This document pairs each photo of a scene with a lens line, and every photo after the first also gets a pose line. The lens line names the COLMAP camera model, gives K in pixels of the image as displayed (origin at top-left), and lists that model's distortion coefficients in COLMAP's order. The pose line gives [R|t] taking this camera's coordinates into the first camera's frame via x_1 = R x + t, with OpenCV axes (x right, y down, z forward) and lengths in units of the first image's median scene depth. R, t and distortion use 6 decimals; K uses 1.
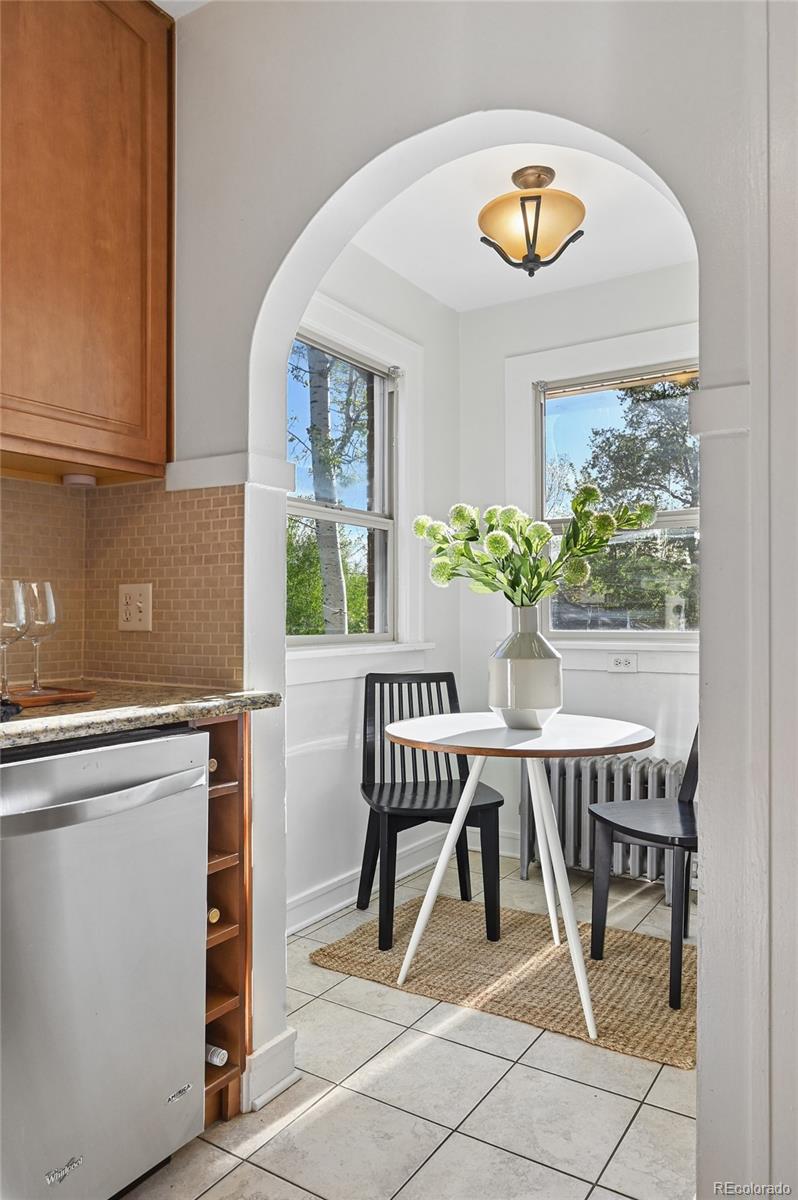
lens RADIAL K [[809.5, 0, 401.7], [0, 809.5, 621.6], [0, 0, 1]] dist [-0.002279, 0.000475]
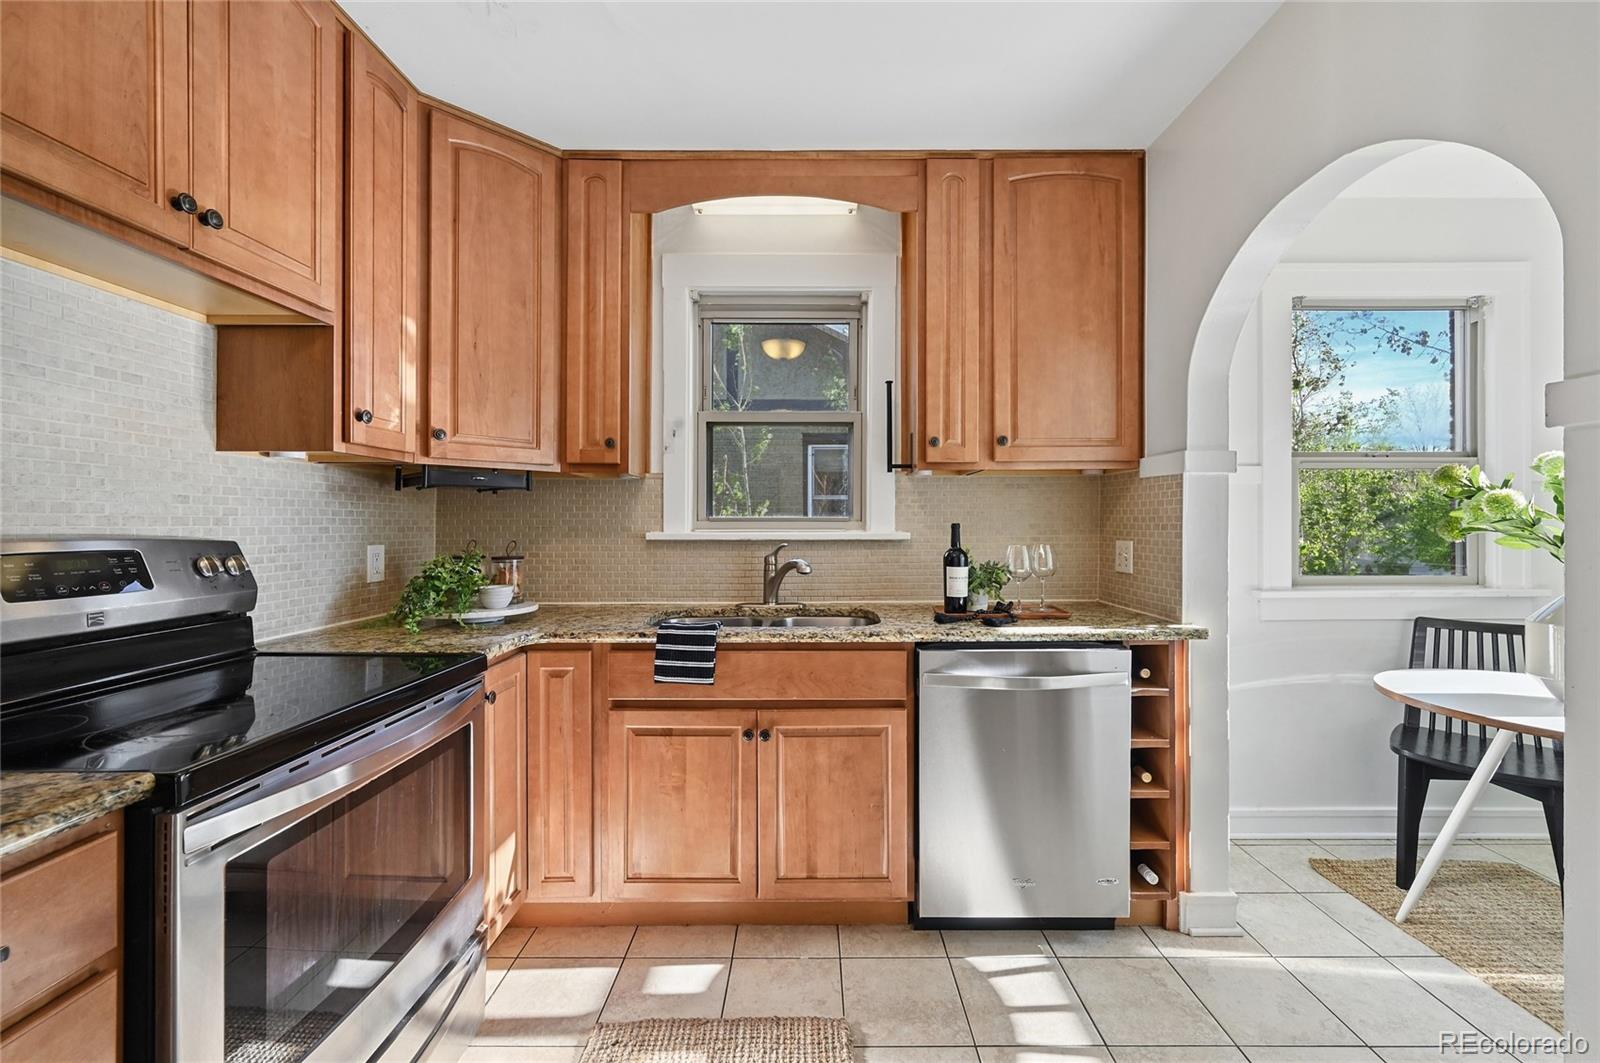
lens RADIAL K [[636.8, 0, 807.9], [0, 636.8, 524.3], [0, 0, 1]] dist [0.000424, 0.000964]
pose [[0.533989, -0.001550, -0.845490, 0.365745], [-0.003442, 0.999986, -0.004008, -0.074443], [0.845484, 0.005050, 0.533976, -0.111608]]
